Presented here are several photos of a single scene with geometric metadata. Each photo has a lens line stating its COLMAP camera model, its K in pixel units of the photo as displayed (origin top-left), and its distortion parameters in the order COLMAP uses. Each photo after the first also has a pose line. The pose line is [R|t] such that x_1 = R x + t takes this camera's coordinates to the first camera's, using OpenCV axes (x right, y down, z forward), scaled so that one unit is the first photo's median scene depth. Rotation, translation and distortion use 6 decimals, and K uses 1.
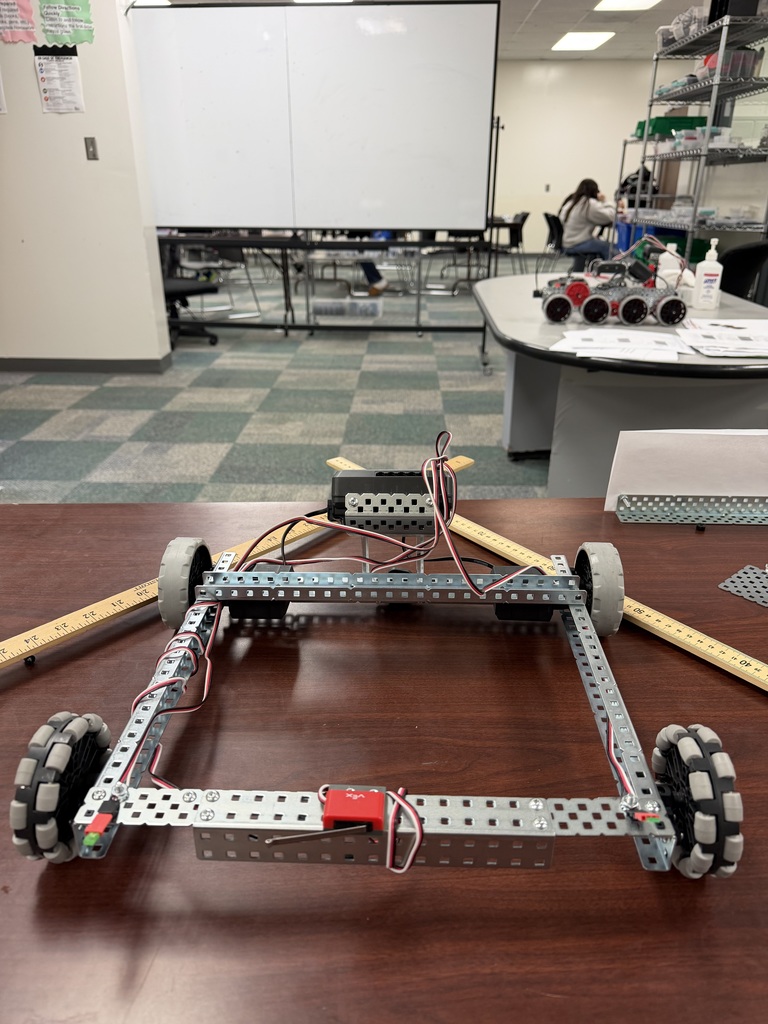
lens RADIAL K [[740.2, 0, 382.4], [0, 740.2, 504.6], [0, 0, 1]] dist [-0.005253, -0.000487]
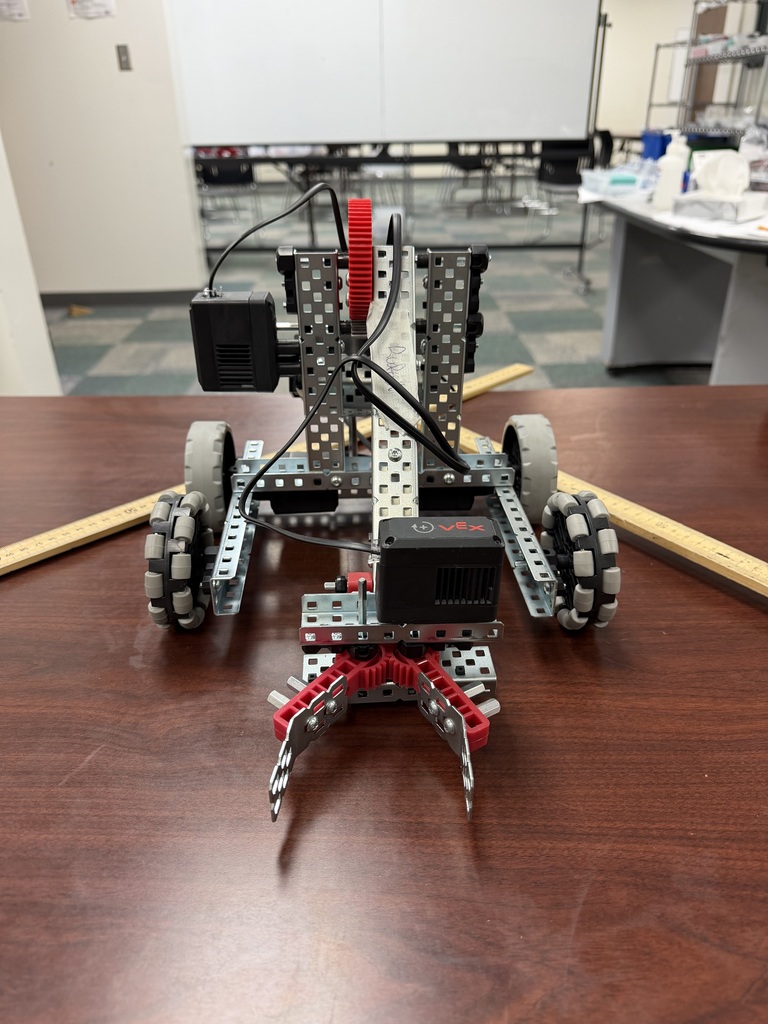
lens RADIAL K [[740.2, 0, 385.0], [0, 740.2, 521.3], [0, 0, 1]] dist [-0.005253, -0.000487]
pose [[0.997724, -0.045725, 0.049561, -0.167858], [0.040035, 0.993095, 0.110271, 0.012431], [-0.054261, -0.108036, 0.992665, -0.009391]]
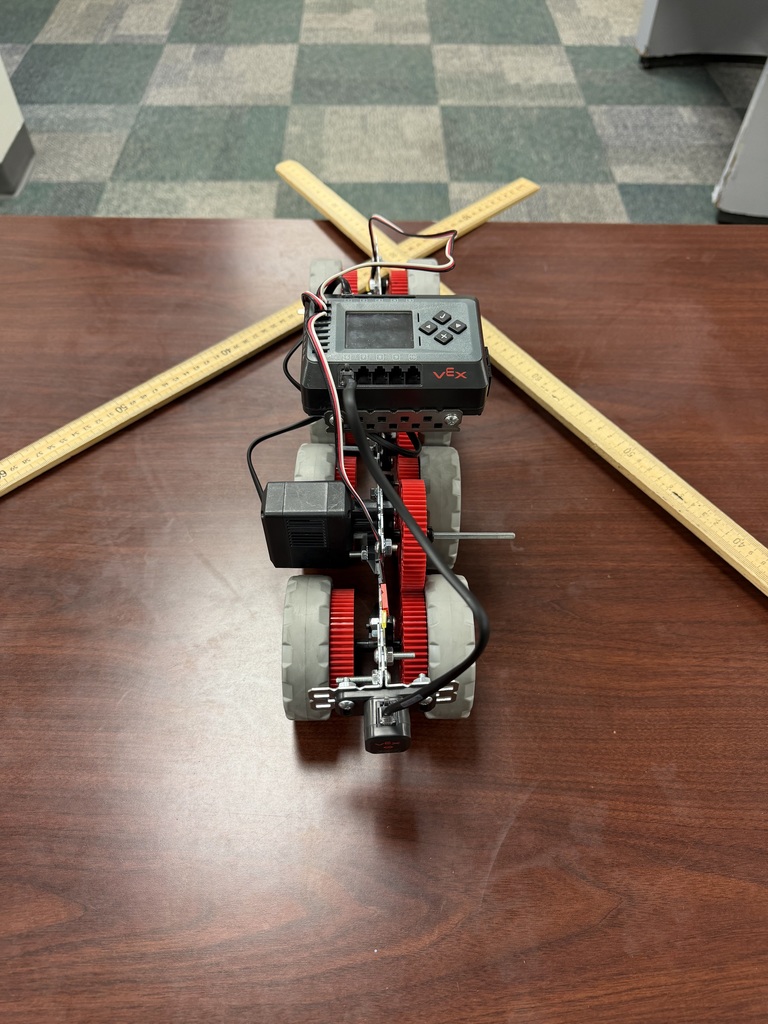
lens RADIAL K [[740.2, 0, 385.7], [0, 740.2, 506.0], [0, 0, 1]] dist [-0.005253, -0.000487]
pose [[0.998334, -0.047347, 0.032973, -0.160649], [0.024214, 0.862536, 0.505416, -0.053584], [-0.052371, -0.503775, 0.862246, -0.001521]]
